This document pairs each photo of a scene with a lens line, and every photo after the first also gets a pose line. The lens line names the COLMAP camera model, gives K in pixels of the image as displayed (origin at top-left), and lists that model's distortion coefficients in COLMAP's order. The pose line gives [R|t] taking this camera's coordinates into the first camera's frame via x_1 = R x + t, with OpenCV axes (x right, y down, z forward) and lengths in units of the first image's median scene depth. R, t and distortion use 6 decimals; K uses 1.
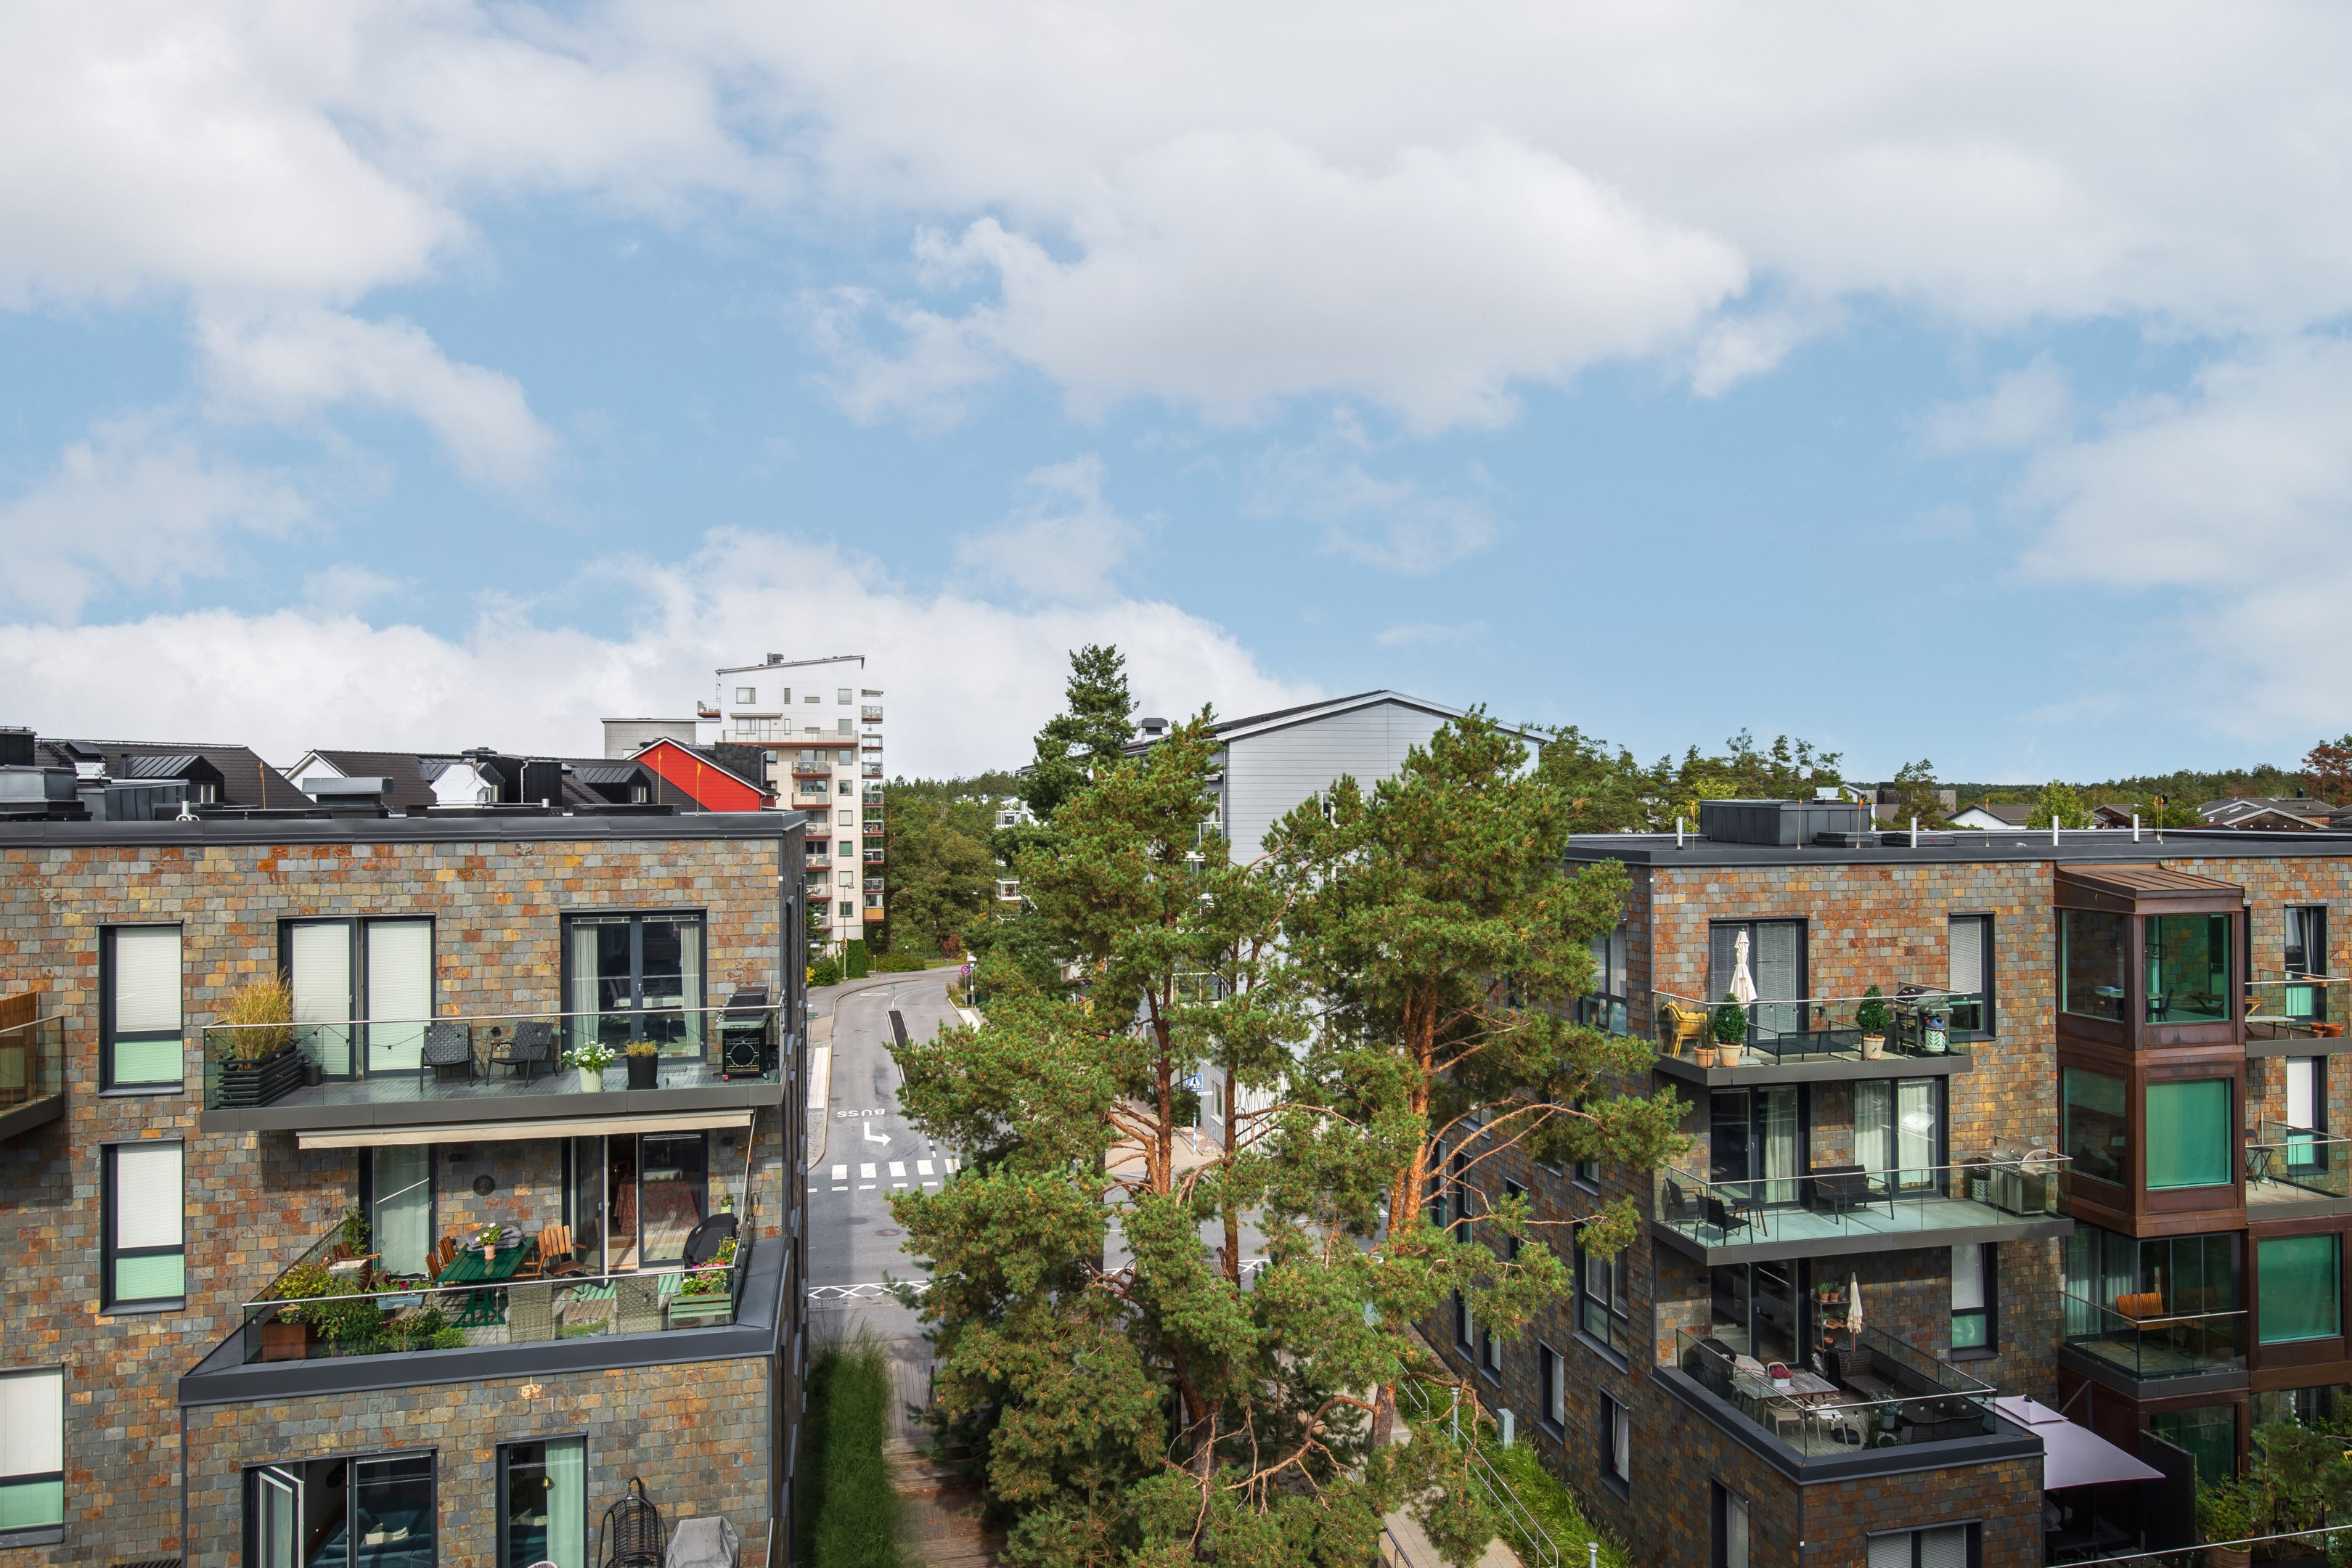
lens RADIAL K [[1469.4, 0, 1185.8], [0, 1469.4, 786.8], [0, 0, 1]] dist [0.002134, 0.000042]
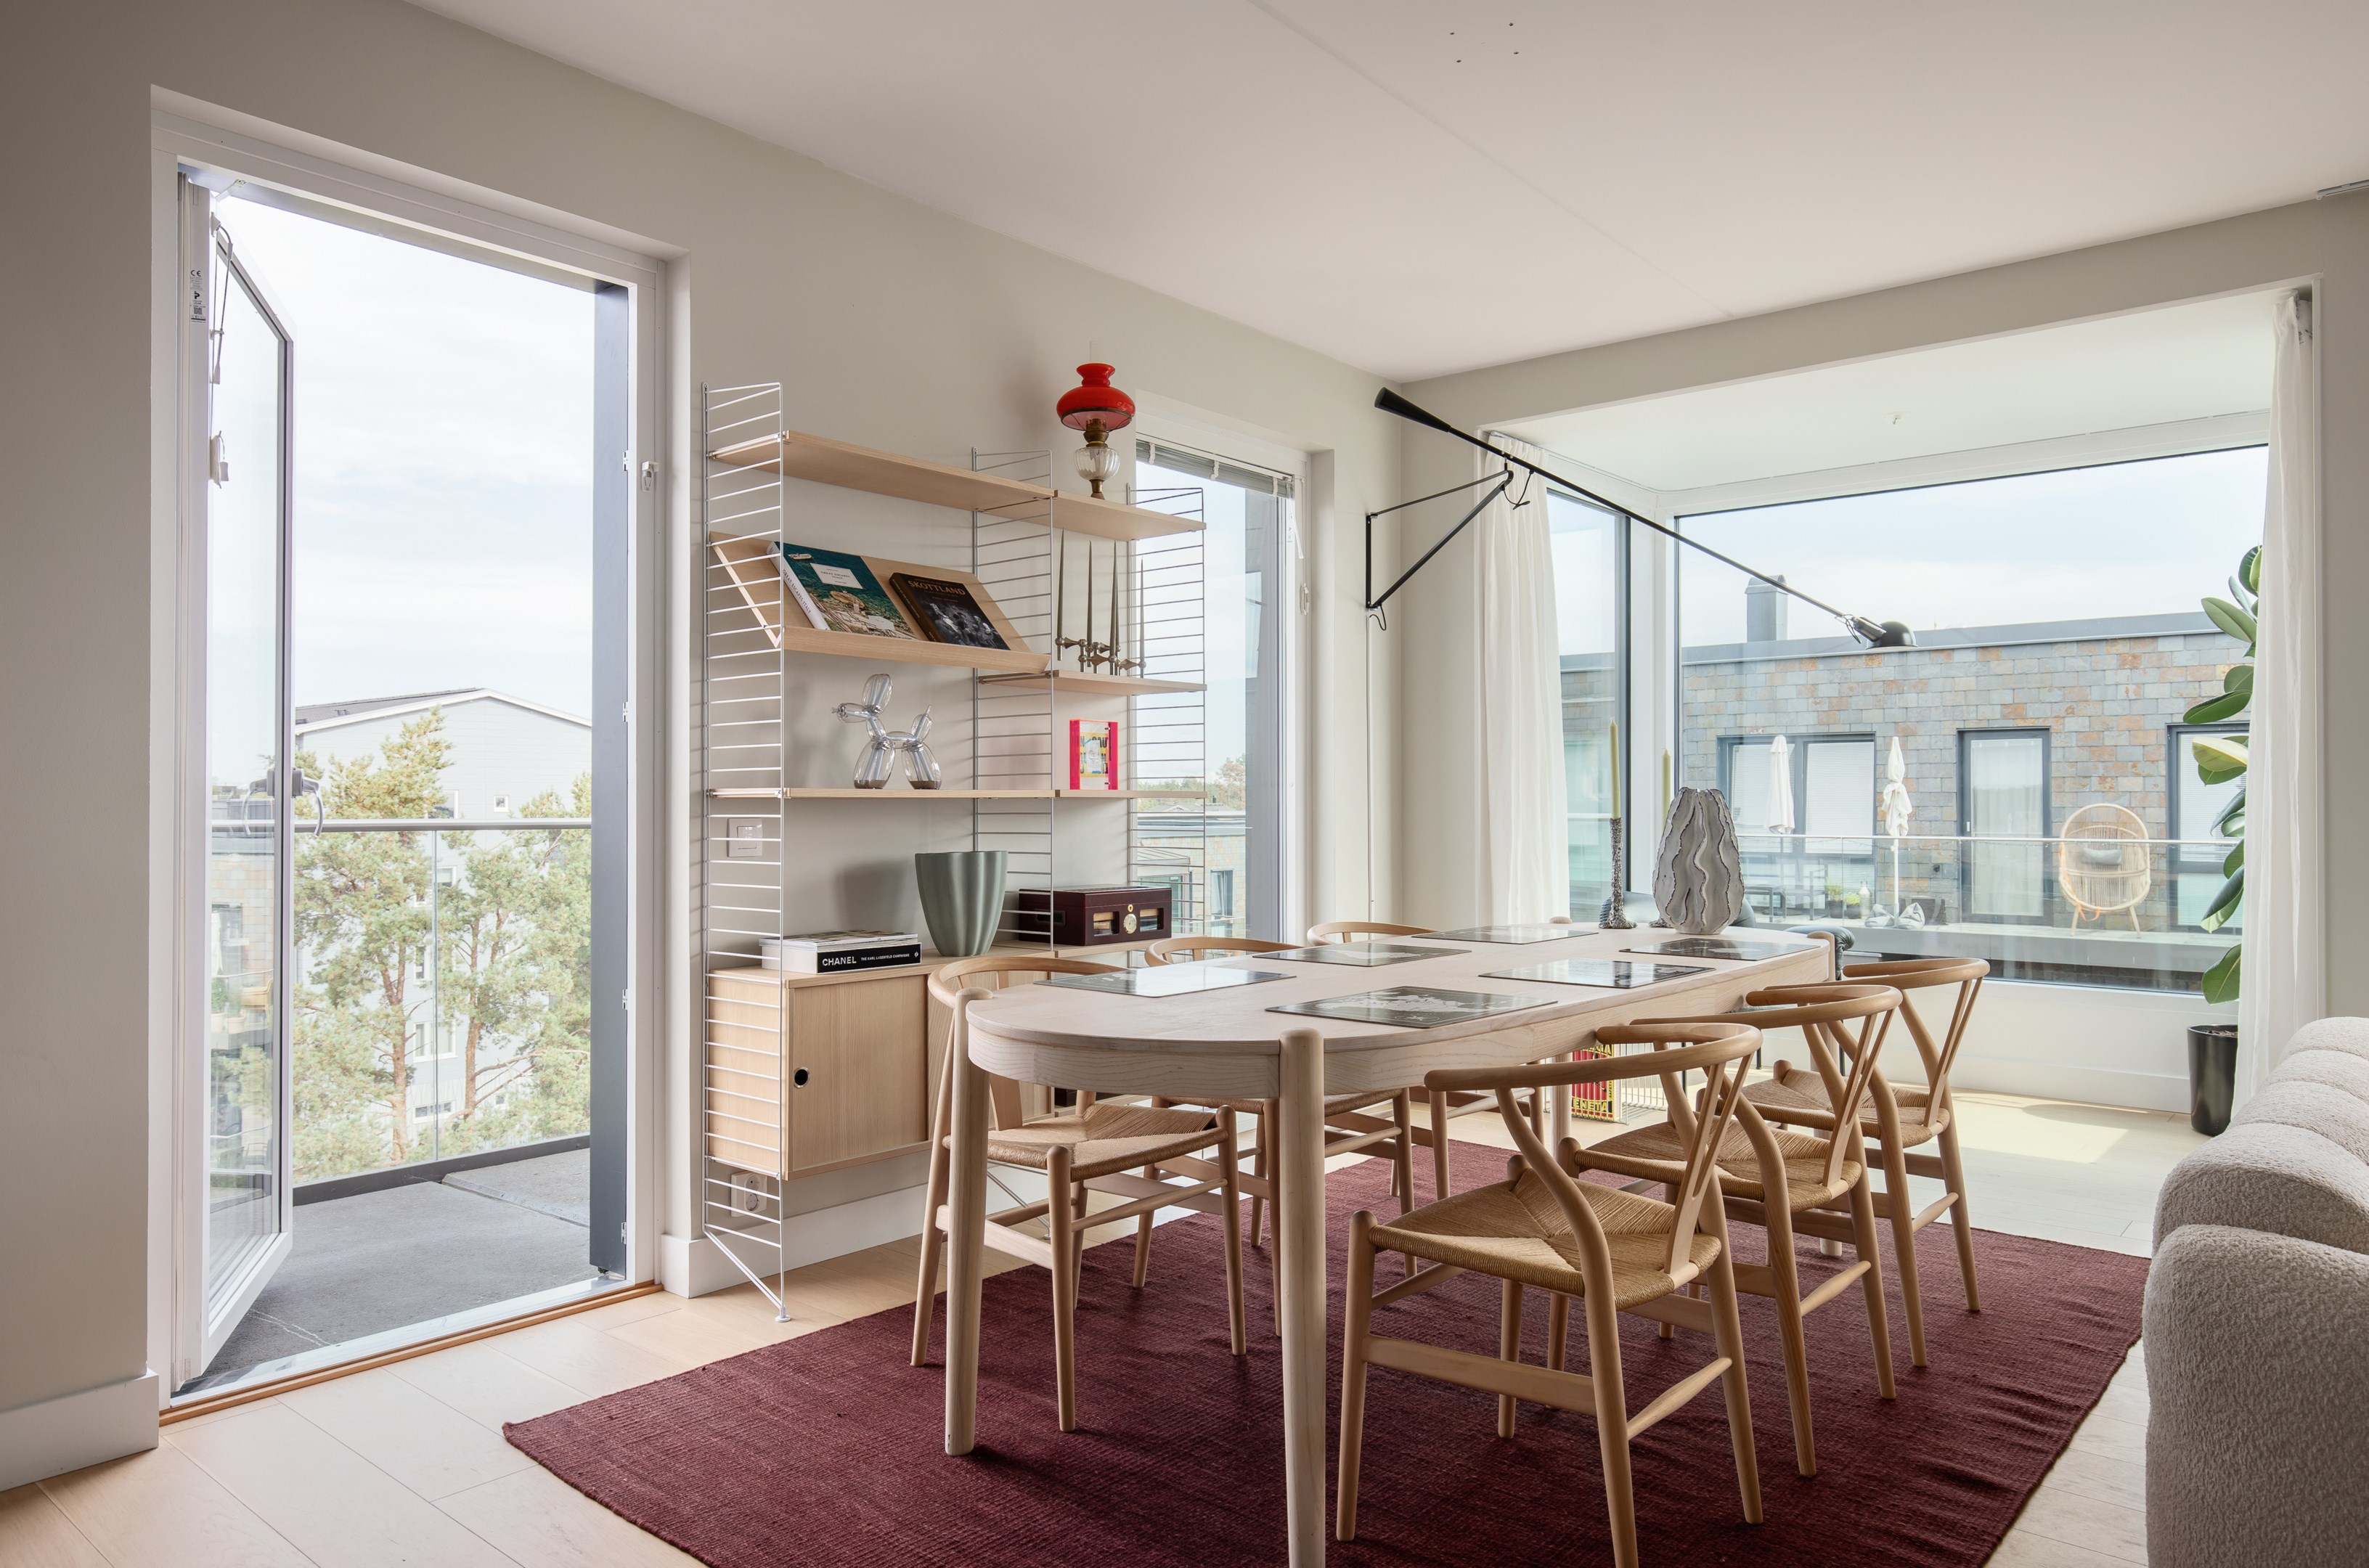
lens RADIAL K [[1502.7, 0, 1184.5], [0, 1502.7, 784.0], [0, 0, 1]] dist [-0.005665, 0.000124]
pose [[0.808066, 0.010520, 0.588998, -0.167790], [-0.007783, 0.999944, -0.007181, 0.005508], [-0.589040, 0.001218, 0.808103, -0.206633]]
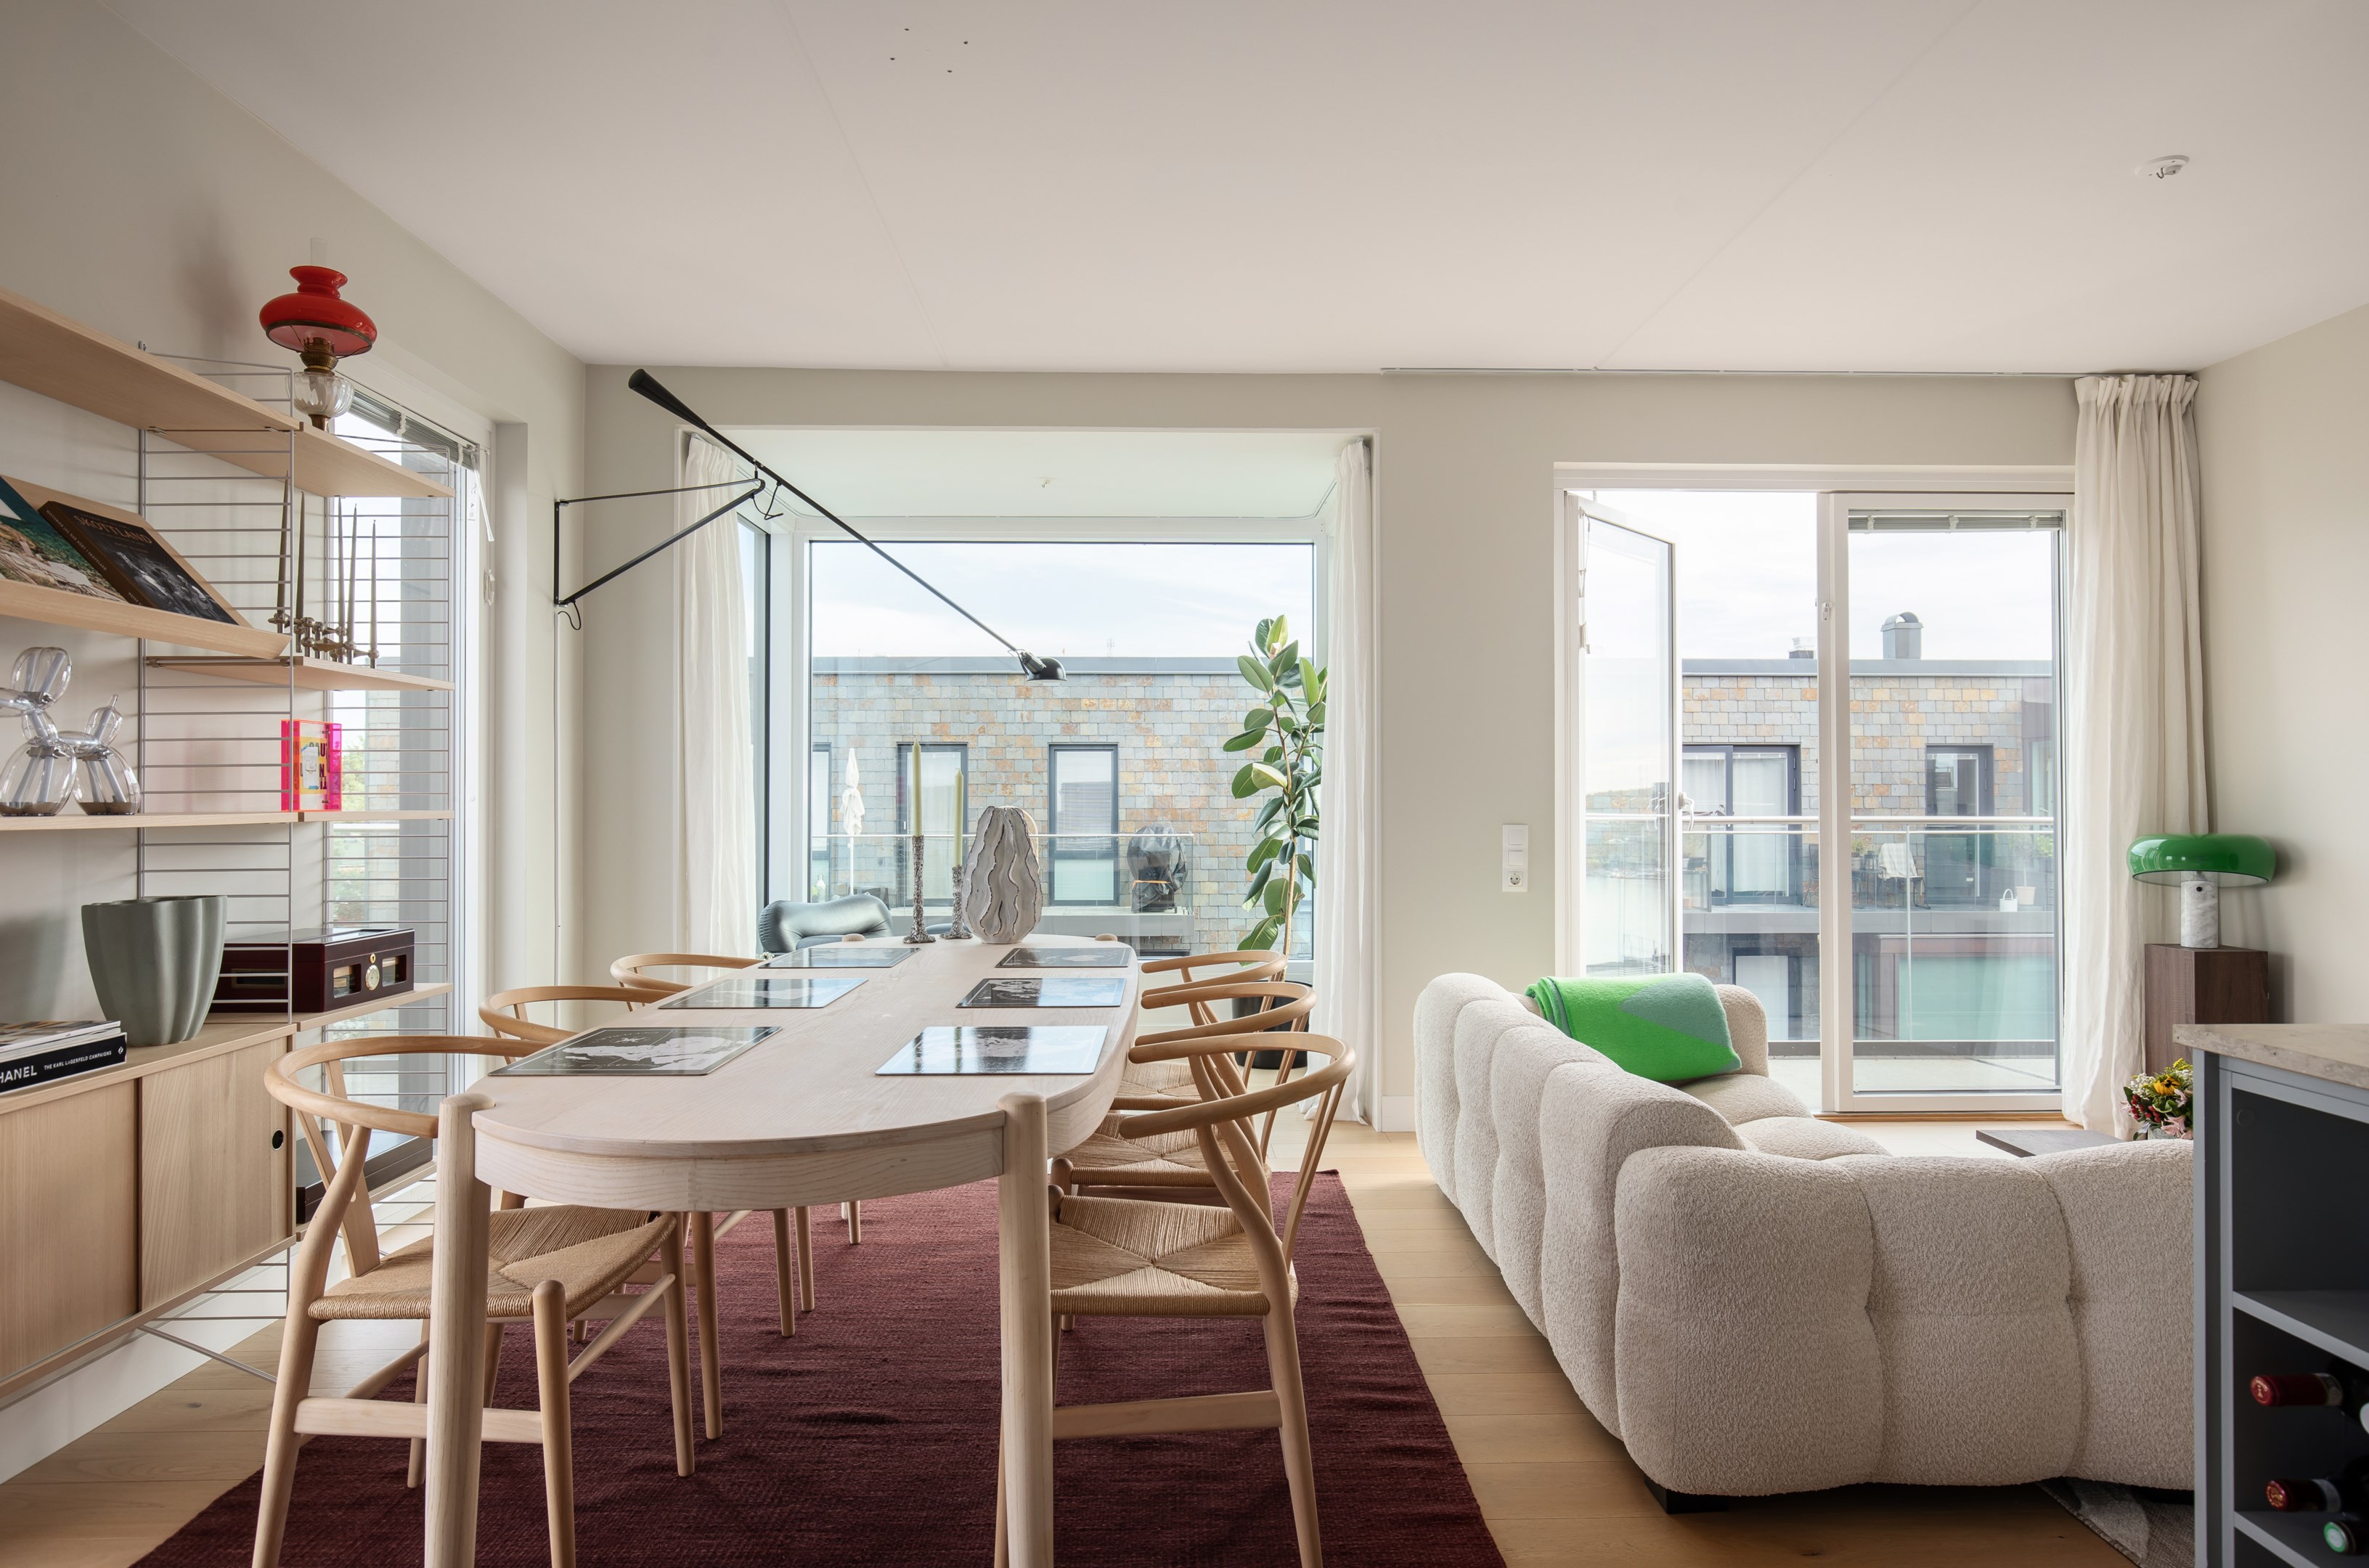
lens RADIAL K [[1397.2, 0, 1181.5], [0, 1397.2, 784.7], [0, 0, 1]] dist [-0.005456, 0.000378]
pose [[0.211894, 0.014134, 0.977191, -0.178717], [-0.007004, 0.999892, -0.012944, 0.004024], [-0.977268, -0.004101, 0.211970, -0.170272]]
